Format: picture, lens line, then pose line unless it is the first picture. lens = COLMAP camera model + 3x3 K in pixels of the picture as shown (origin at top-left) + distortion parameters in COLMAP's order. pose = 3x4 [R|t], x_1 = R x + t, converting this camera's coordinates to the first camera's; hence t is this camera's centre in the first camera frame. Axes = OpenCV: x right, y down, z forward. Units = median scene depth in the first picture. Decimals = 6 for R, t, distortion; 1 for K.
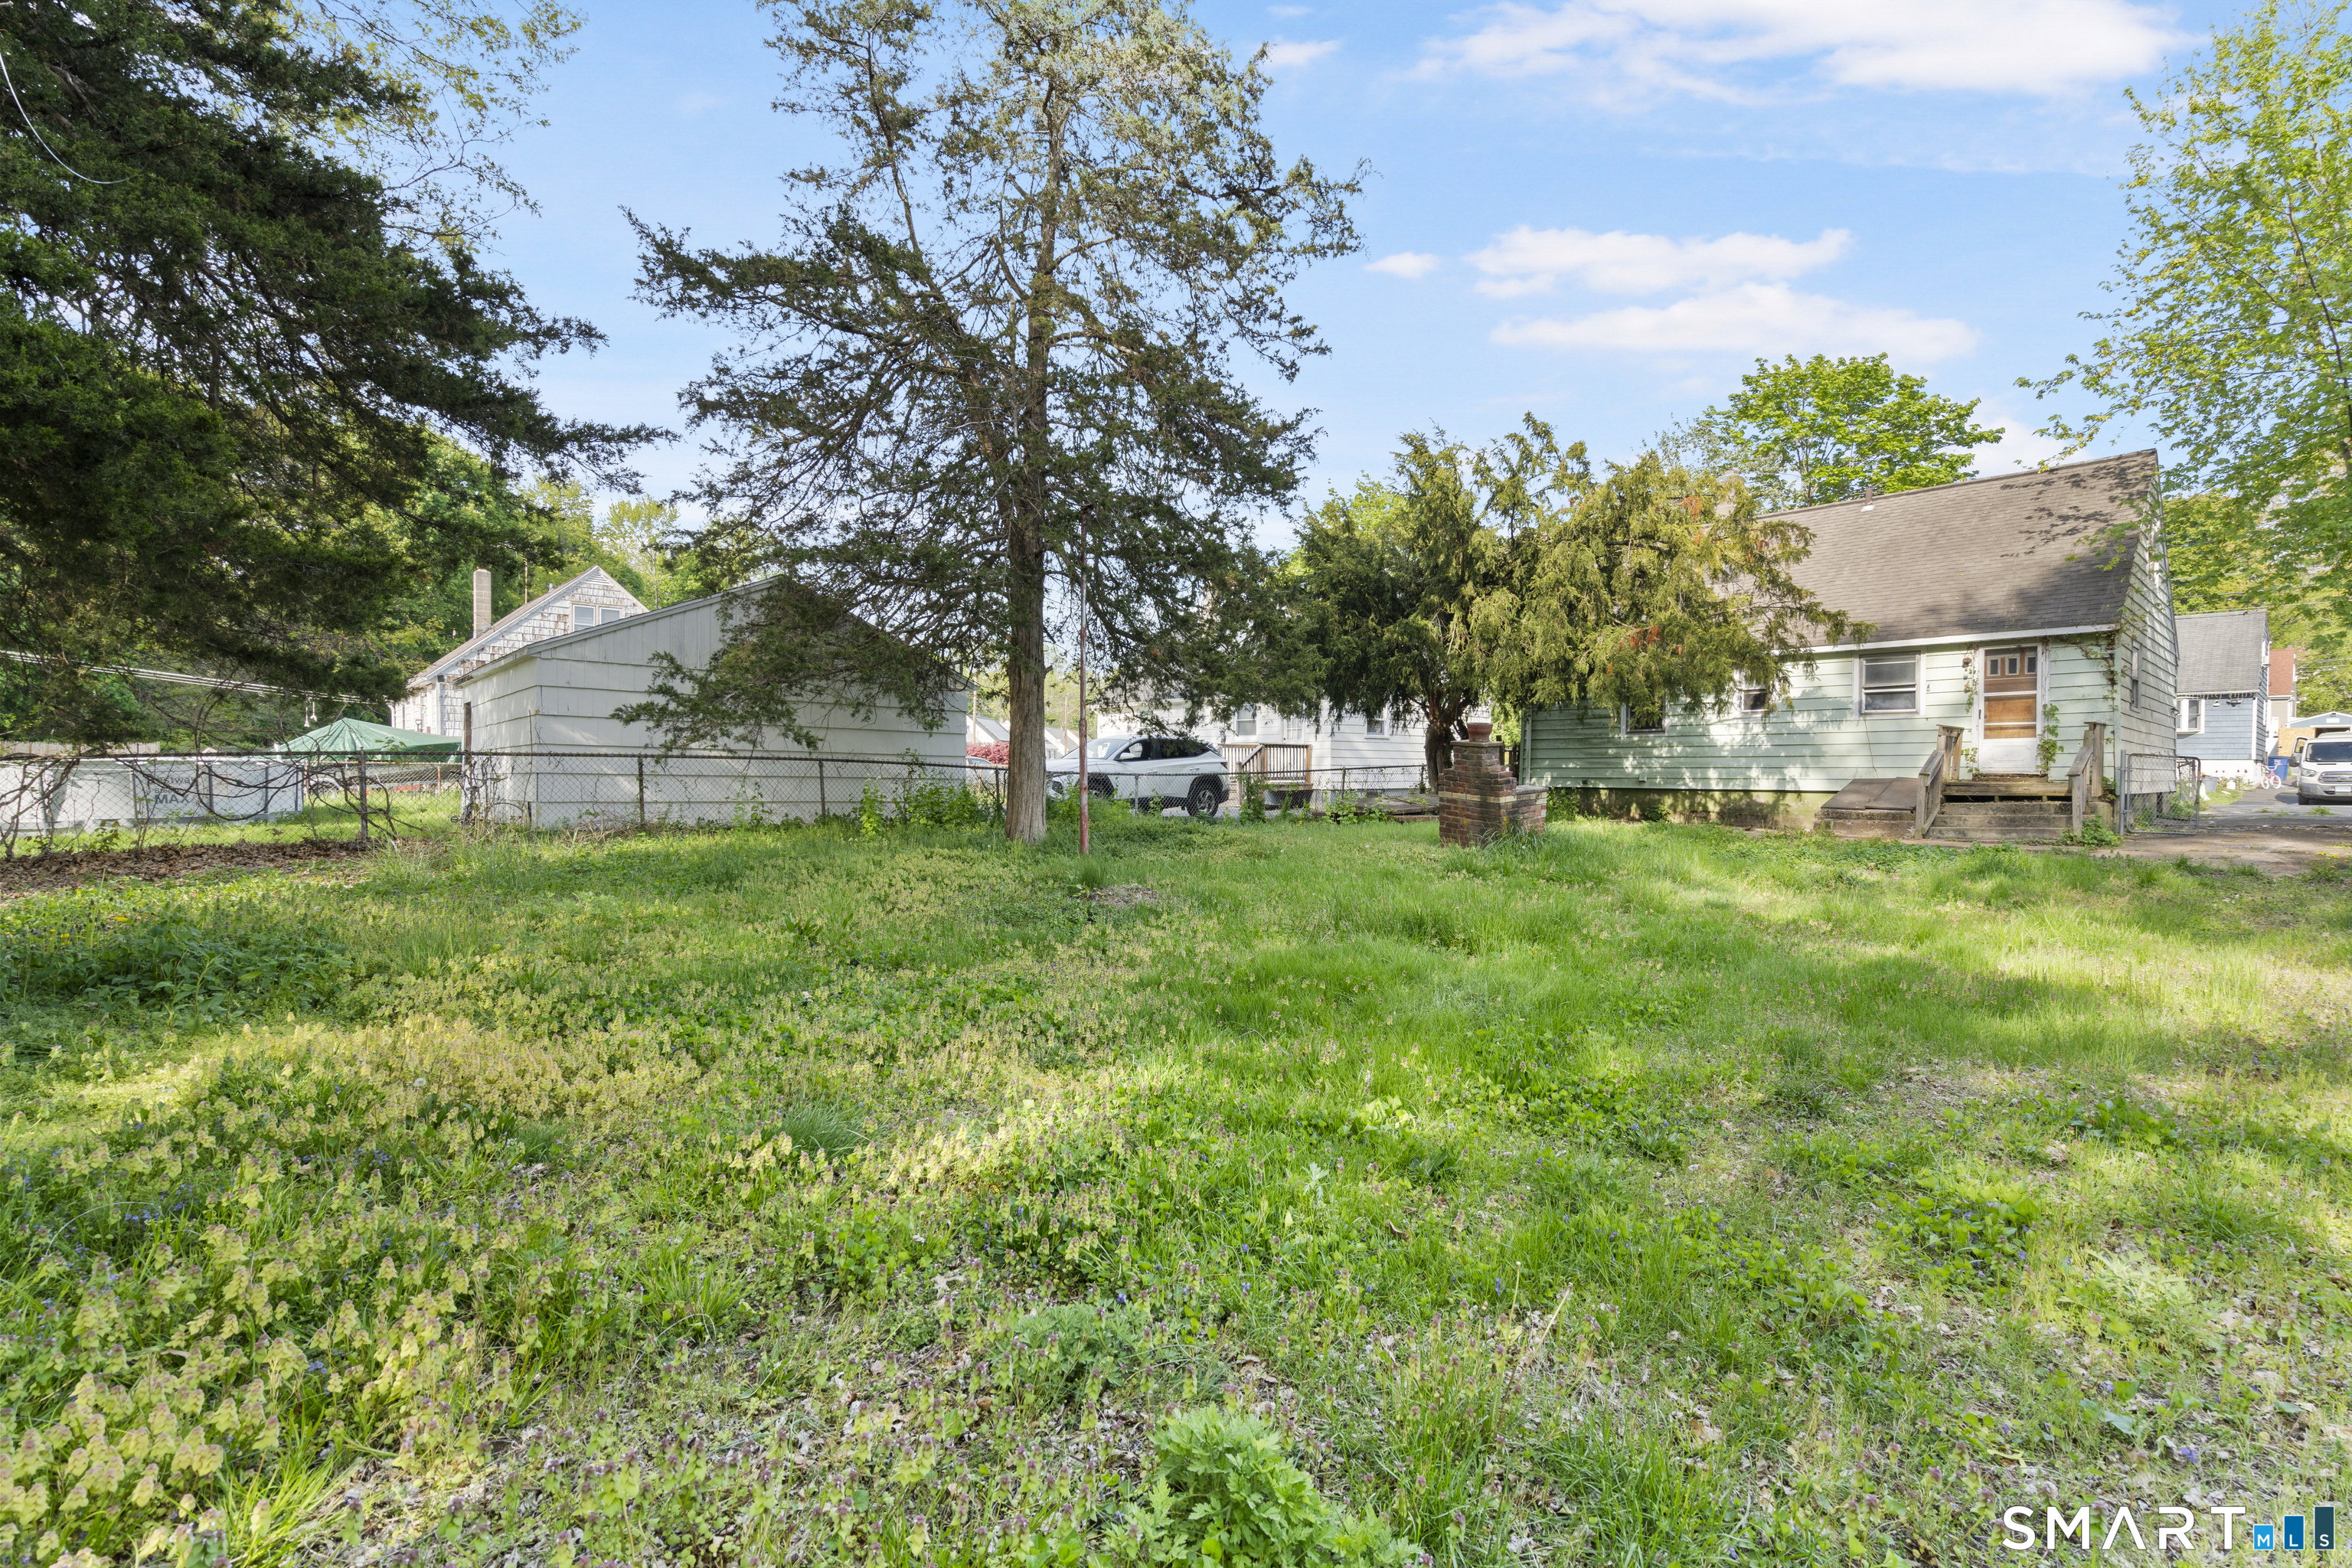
lens RADIAL K [[1064.5, 0, 1180.3], [0, 1064.5, 791.7], [0, 0, 1]] dist [0.000703, 0.000363]
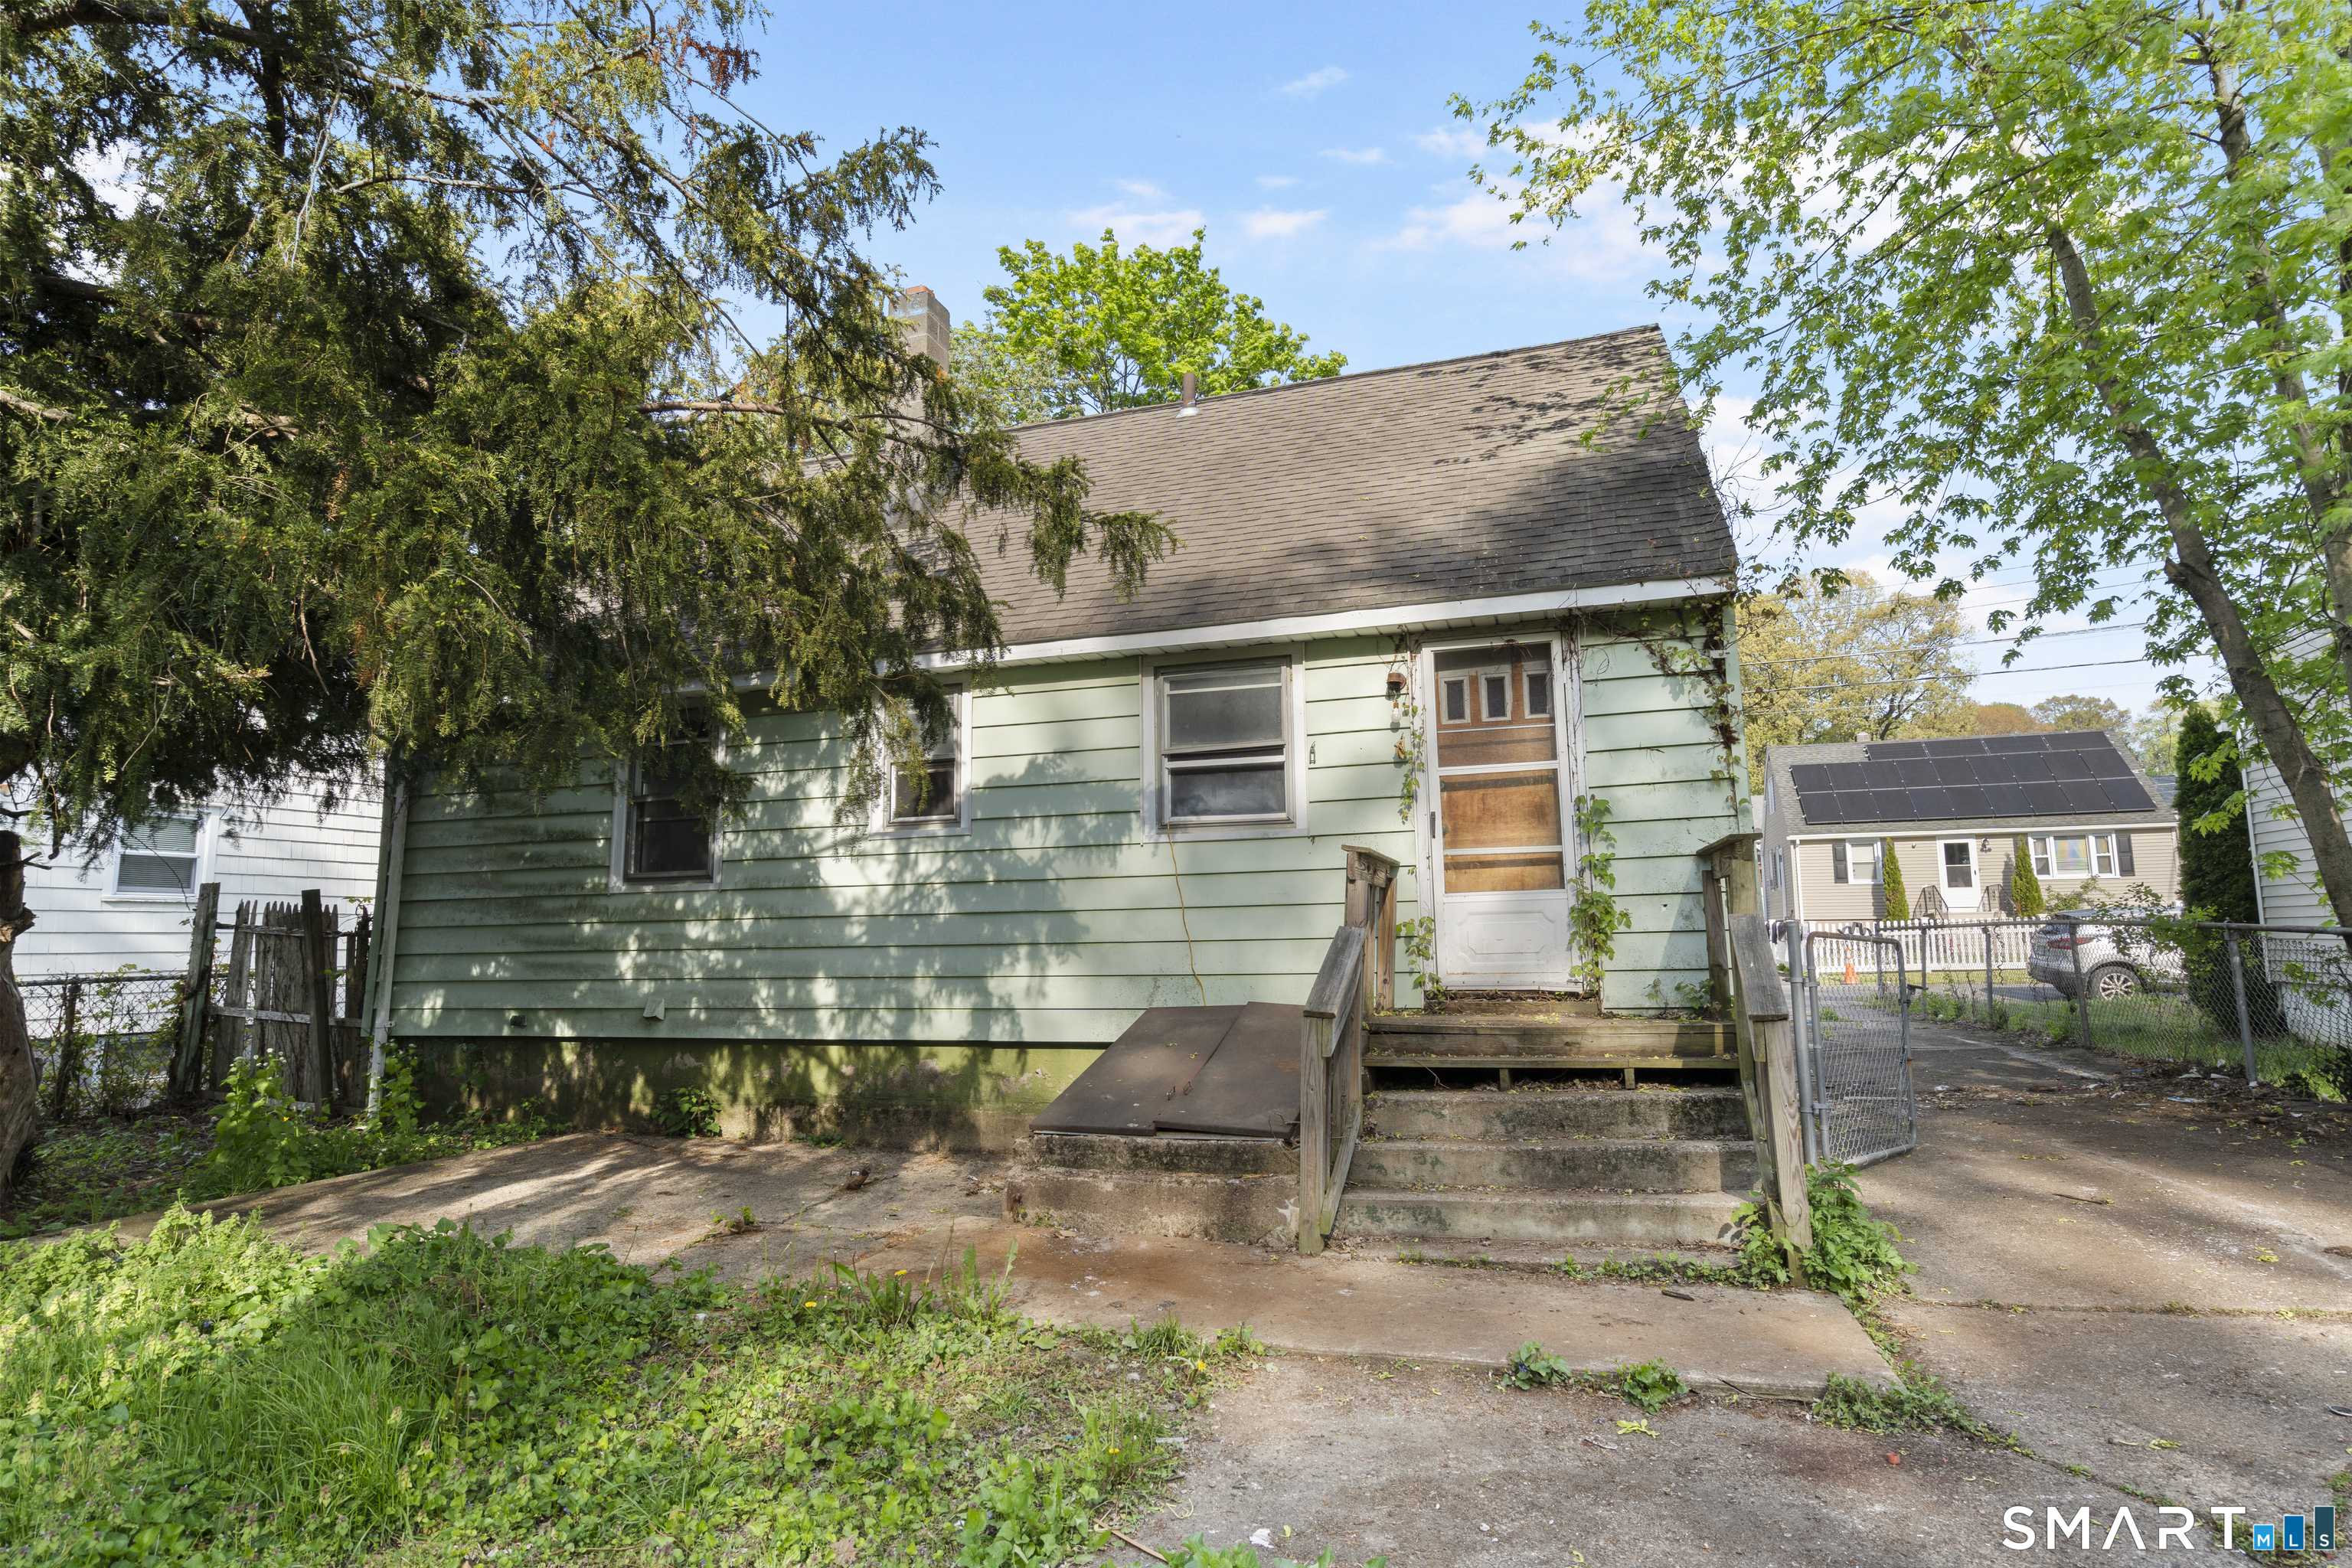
lens RADIAL K [[1260.6, 0, 1176.0], [0, 1260.6, 784.0], [0, 0, 1]] dist [-0.001141, -0.000039]
pose [[0.867557, 0.048776, 0.494941, 0.461459], [0.025784, 0.989430, -0.142703, -0.027604], [-0.496669, 0.136564, 0.857129, 0.672789]]
